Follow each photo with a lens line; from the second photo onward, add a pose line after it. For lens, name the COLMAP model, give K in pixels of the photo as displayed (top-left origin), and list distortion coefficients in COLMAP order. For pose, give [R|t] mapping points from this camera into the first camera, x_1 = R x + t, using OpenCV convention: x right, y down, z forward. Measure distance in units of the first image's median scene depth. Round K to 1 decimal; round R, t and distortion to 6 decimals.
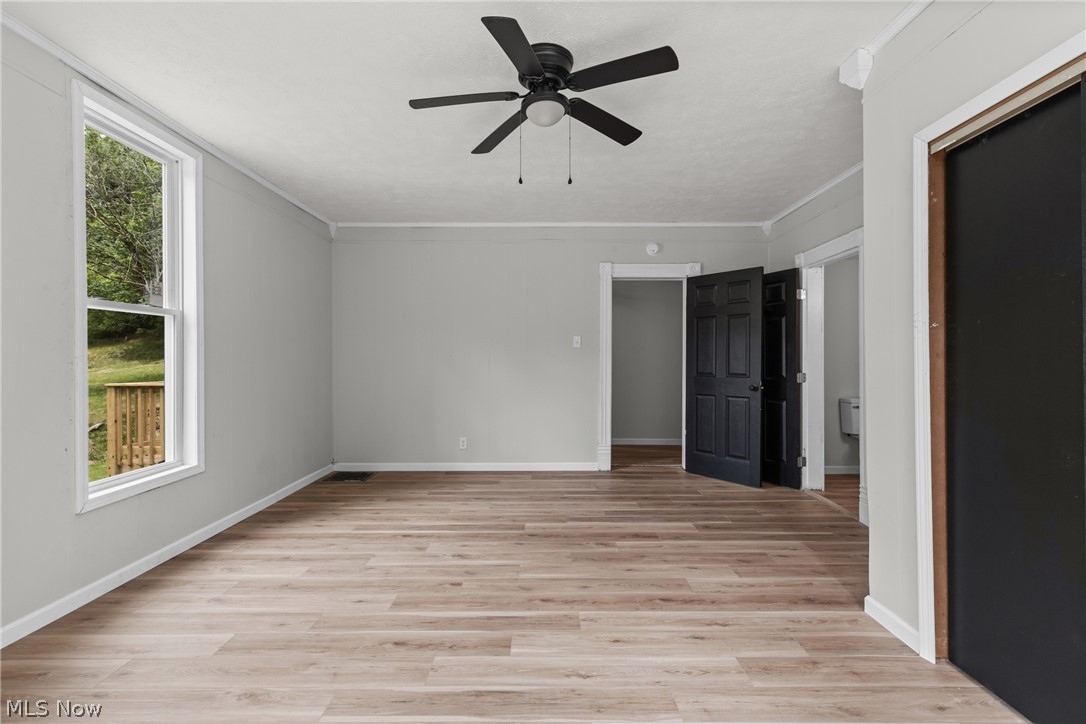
lens RADIAL K [[495.3, 0, 544.7], [0, 495.3, 365.2], [0, 0, 1]] dist [0.009236, -0.000235]
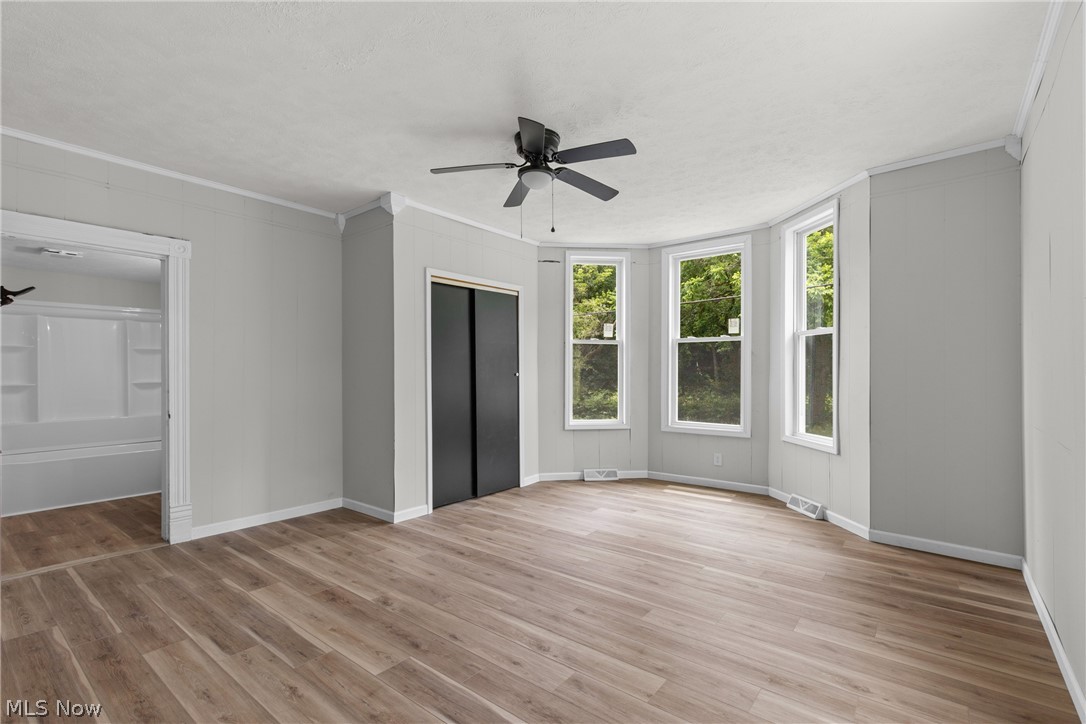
lens RADIAL K [[495.3, 0, 544.7], [0, 495.3, 365.2], [0, 0, 1]] dist [0.009236, -0.000235]
pose [[-0.784757, 0.013190, 0.619664, -0.641727], [0.010752, 0.999913, -0.007667, -0.017889], [-0.619711, 0.000646, -0.784830, 1.595554]]
